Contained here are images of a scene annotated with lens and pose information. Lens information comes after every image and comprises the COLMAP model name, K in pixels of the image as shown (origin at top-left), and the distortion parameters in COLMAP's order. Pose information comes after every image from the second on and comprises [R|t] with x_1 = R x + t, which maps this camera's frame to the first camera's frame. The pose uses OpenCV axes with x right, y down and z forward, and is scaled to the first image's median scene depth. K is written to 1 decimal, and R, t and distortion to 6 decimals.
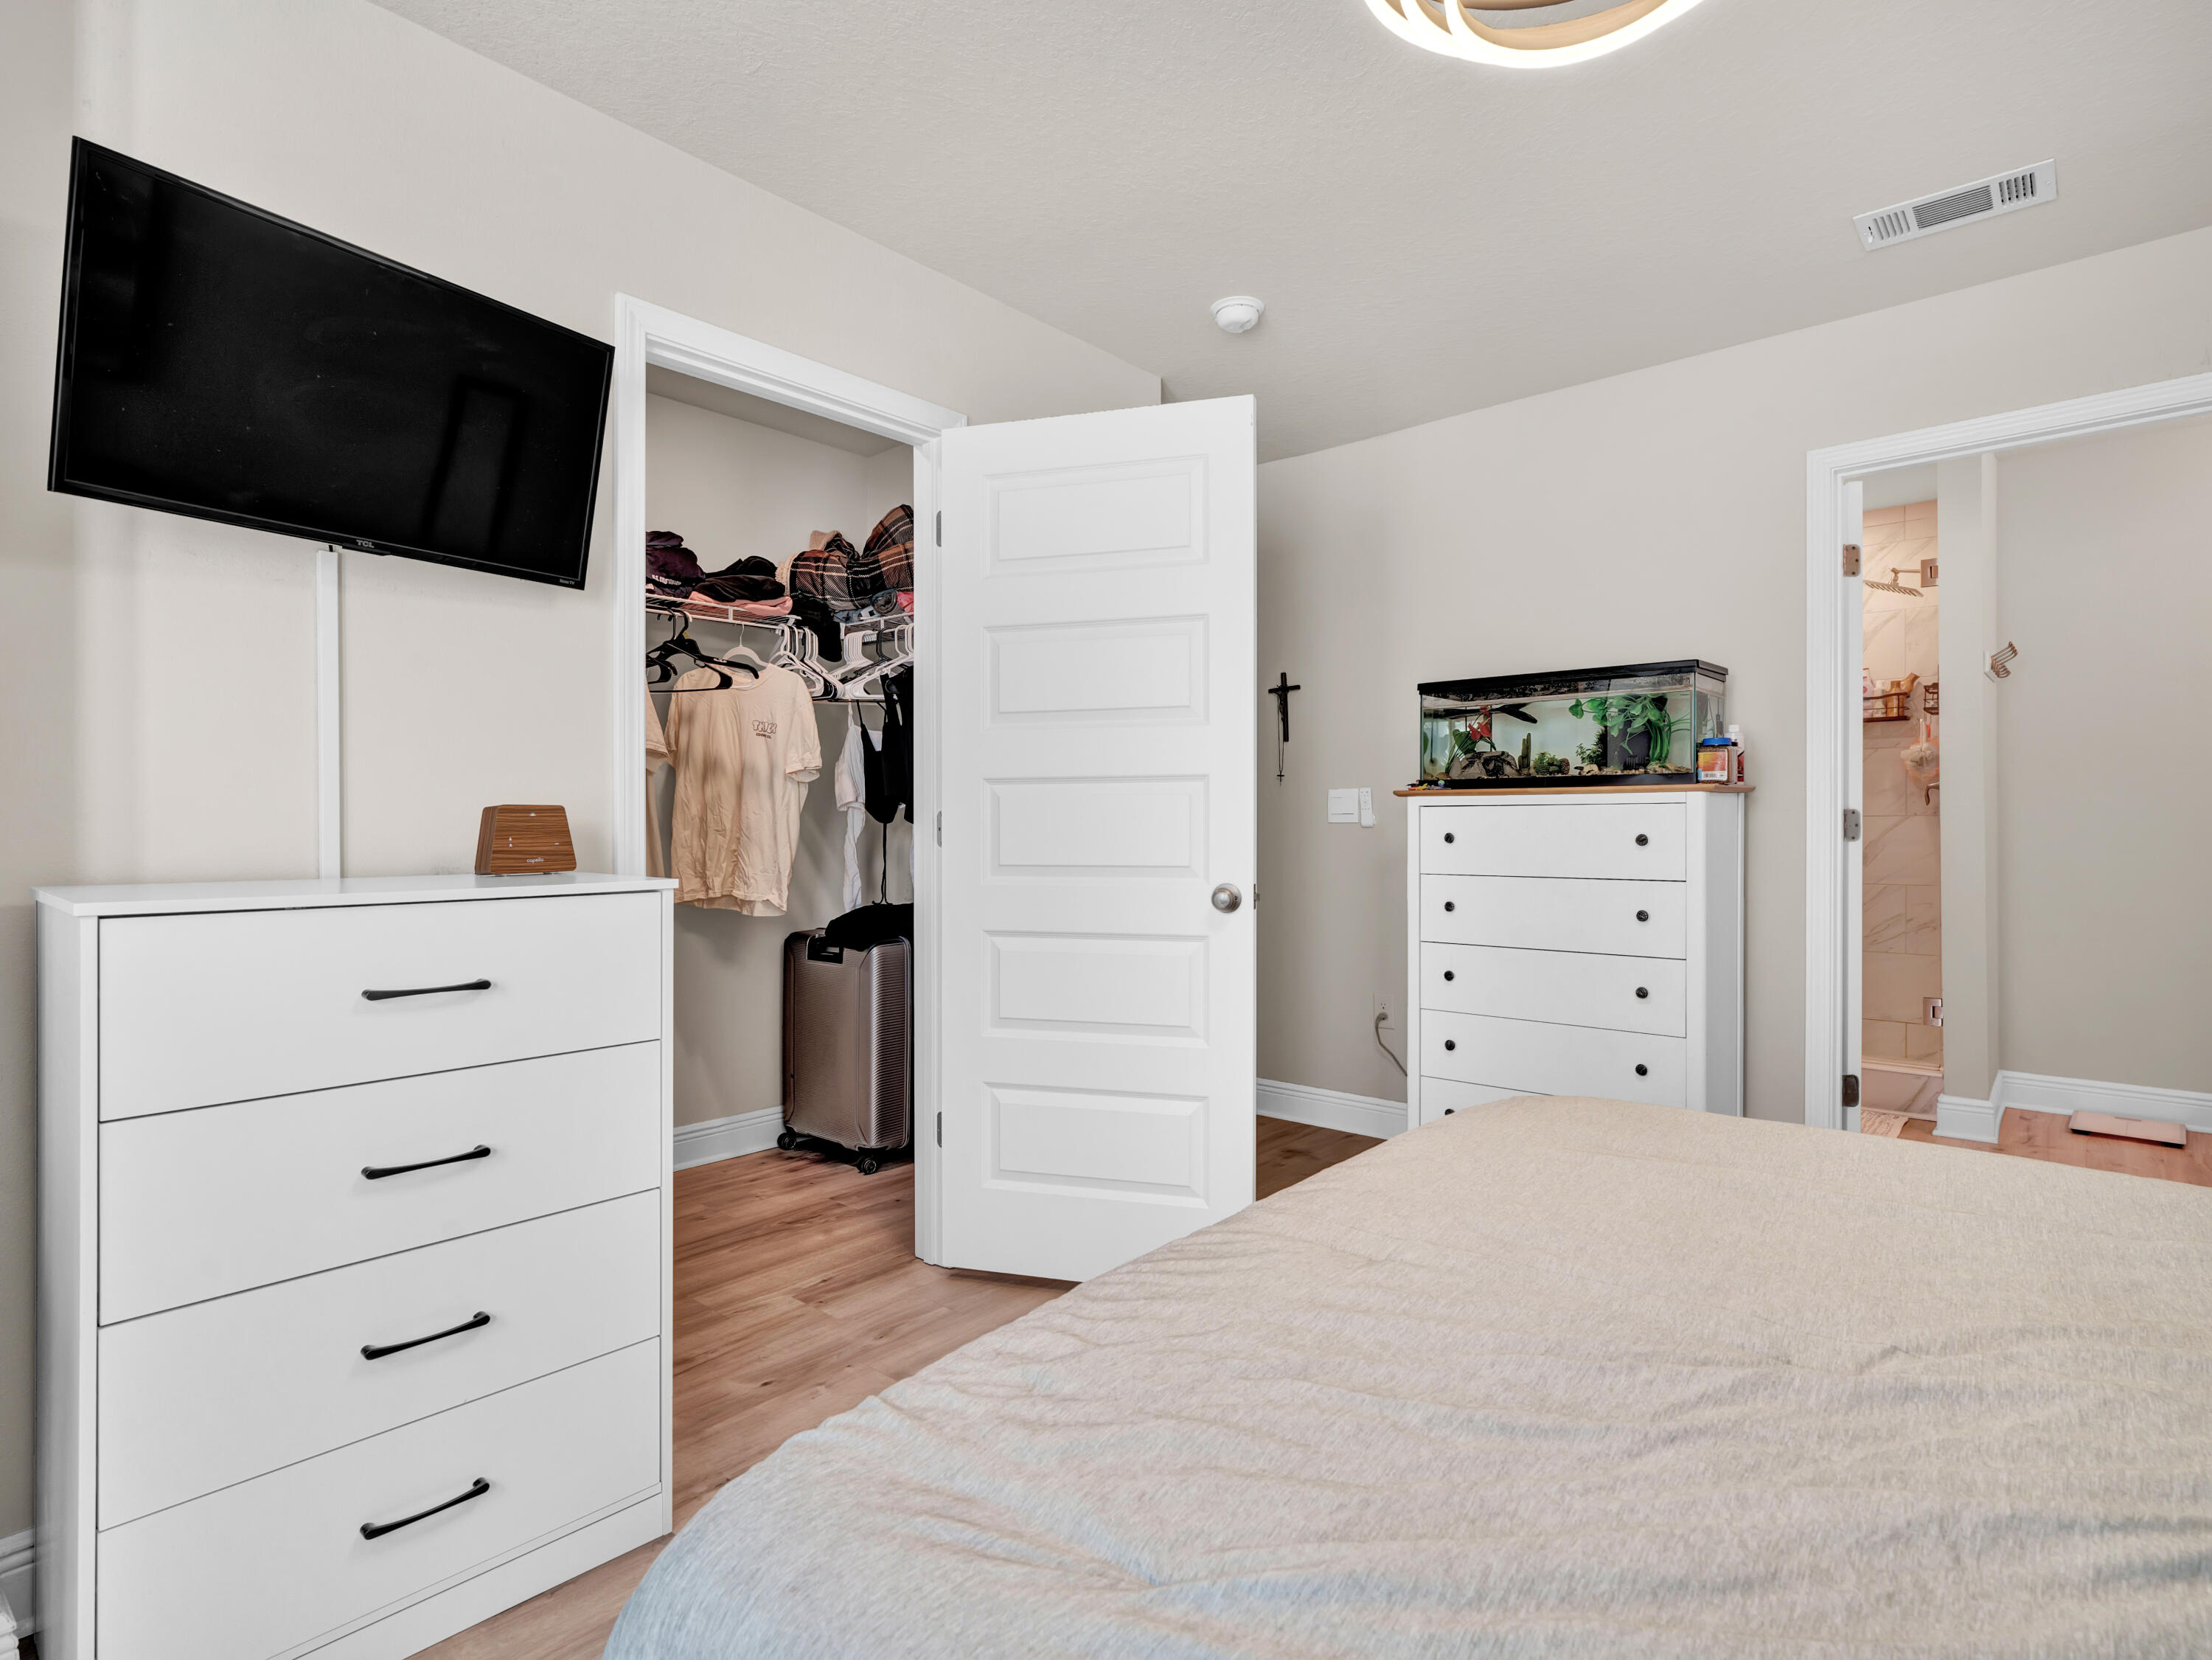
lens RADIAL K [[1132.0, 0, 1106.0], [0, 1132.0, 830.0], [0, 0, 1]] dist [-0.004518, -0.000304]
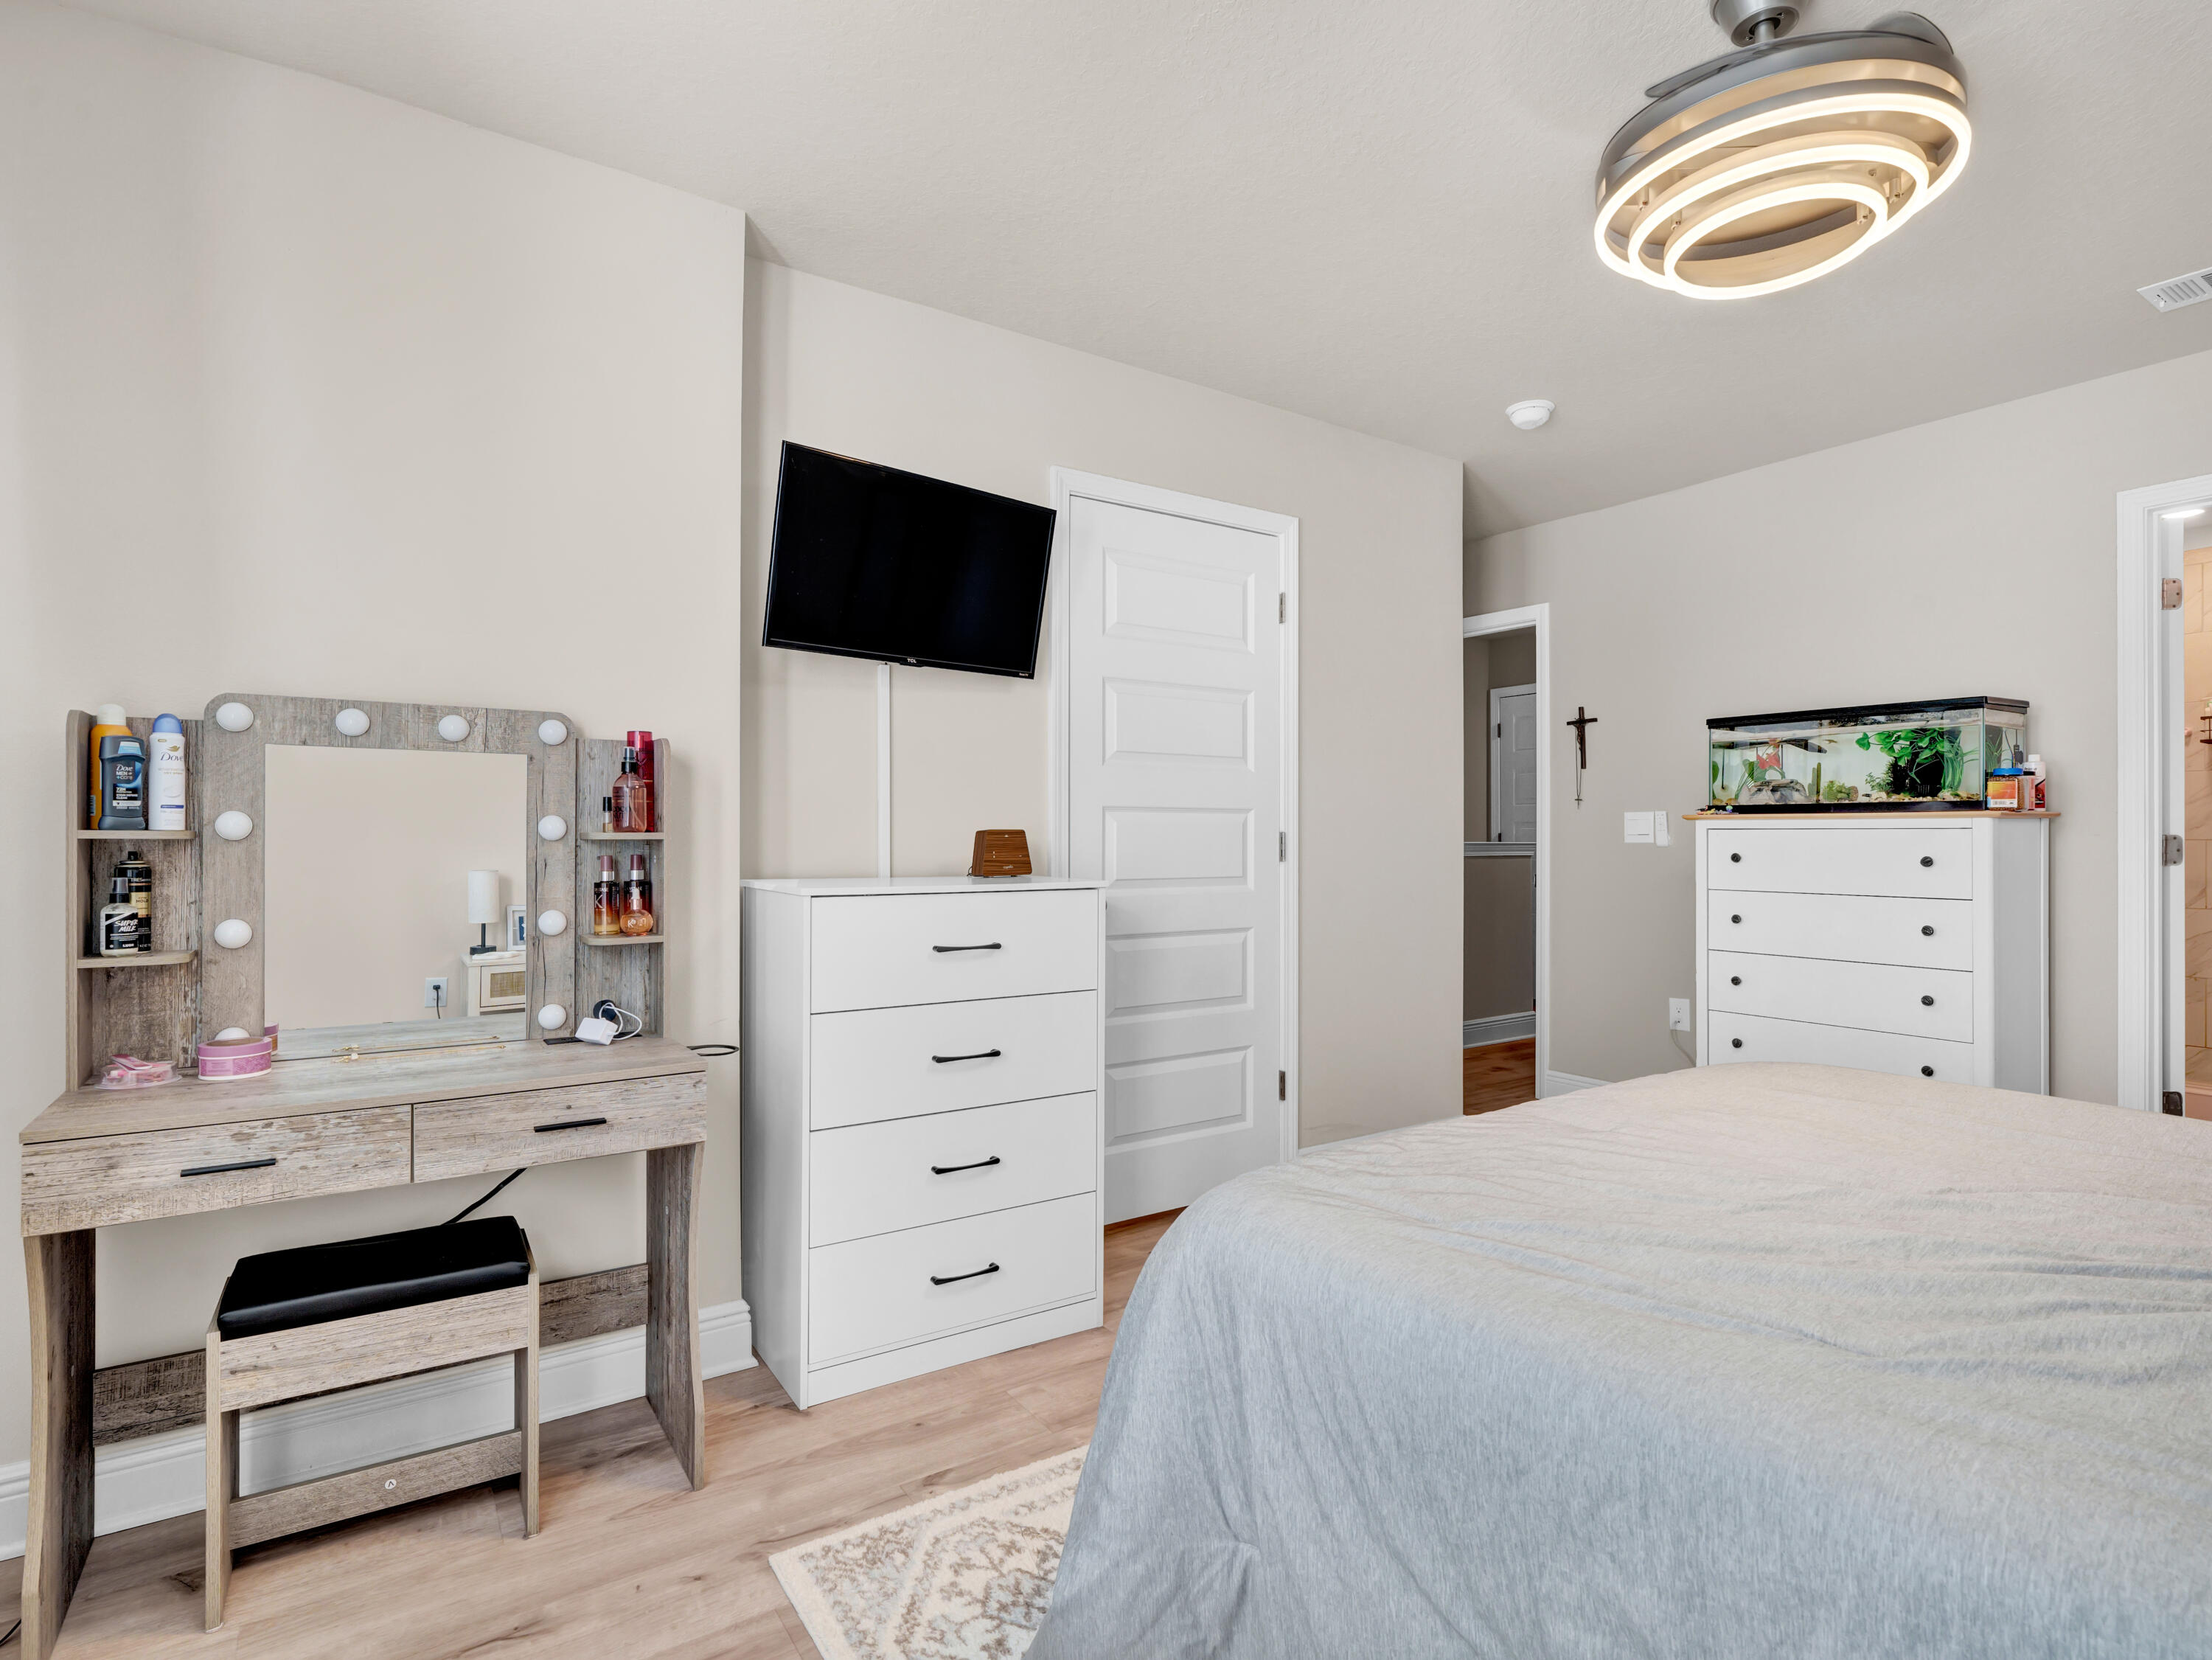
lens RADIAL K [[1112.2, 0, 1066.2], [0, 1112.2, 831.0], [0, 0, 1]] dist [-0.001734, 0.018230]
pose [[0.955445, 0.002565, -0.295158, -0.003652], [-0.006188, 0.999917, -0.011342, -0.003141], [0.295105, 0.012663, 0.955381, -0.275834]]
